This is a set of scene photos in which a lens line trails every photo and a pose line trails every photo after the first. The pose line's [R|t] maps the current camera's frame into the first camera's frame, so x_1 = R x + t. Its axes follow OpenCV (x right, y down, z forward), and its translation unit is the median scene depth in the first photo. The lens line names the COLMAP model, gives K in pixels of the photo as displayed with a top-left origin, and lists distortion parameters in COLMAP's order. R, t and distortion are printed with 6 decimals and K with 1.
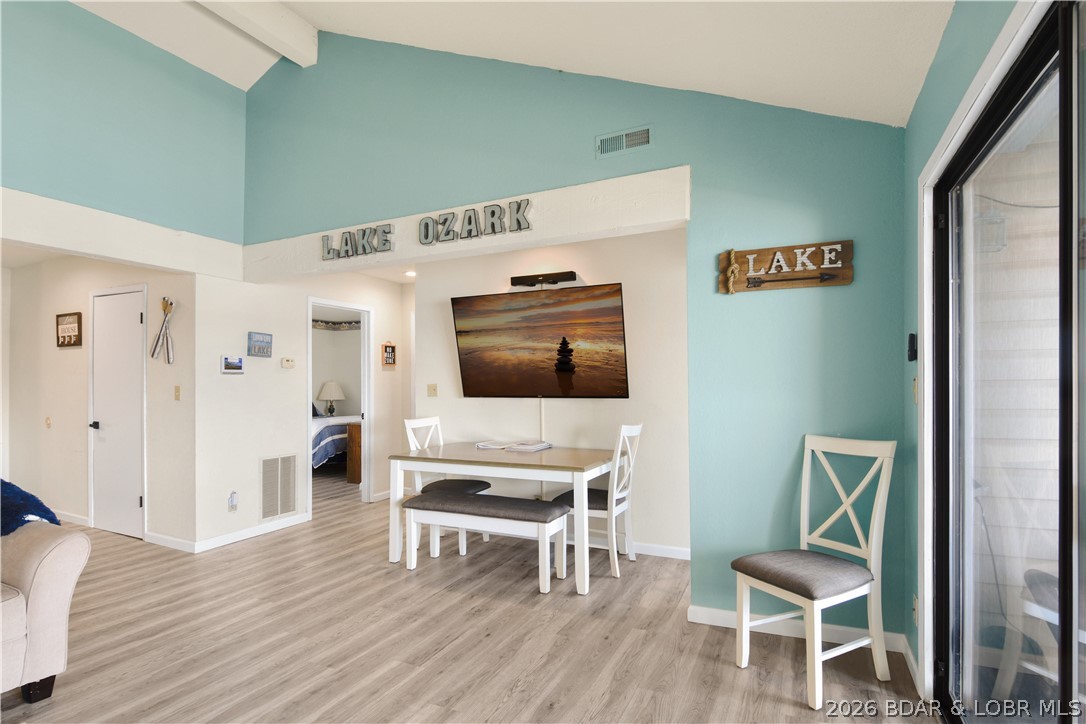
lens RADIAL K [[559.1, 0, 544.3], [0, 559.1, 382.9], [0, 0, 1]] dist [-0.008934, -0.009169]
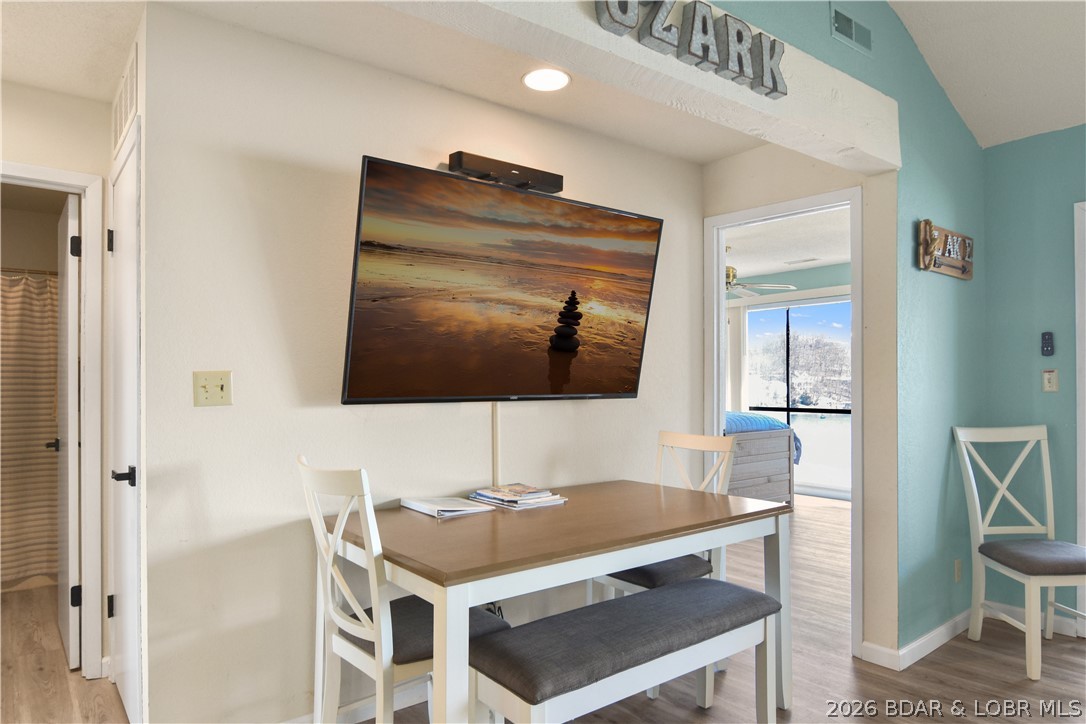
lens RADIAL K [[678.2, 0, 545.5], [0, 678.2, 372.7], [0, 0, 1]] dist [0.005114, -0.022806]
pose [[0.436657, 0.020243, 0.899400, -0.585077], [-0.000221, 0.999749, -0.022394, 0.015883], [-0.899628, 0.009579, 0.436552, 0.718676]]
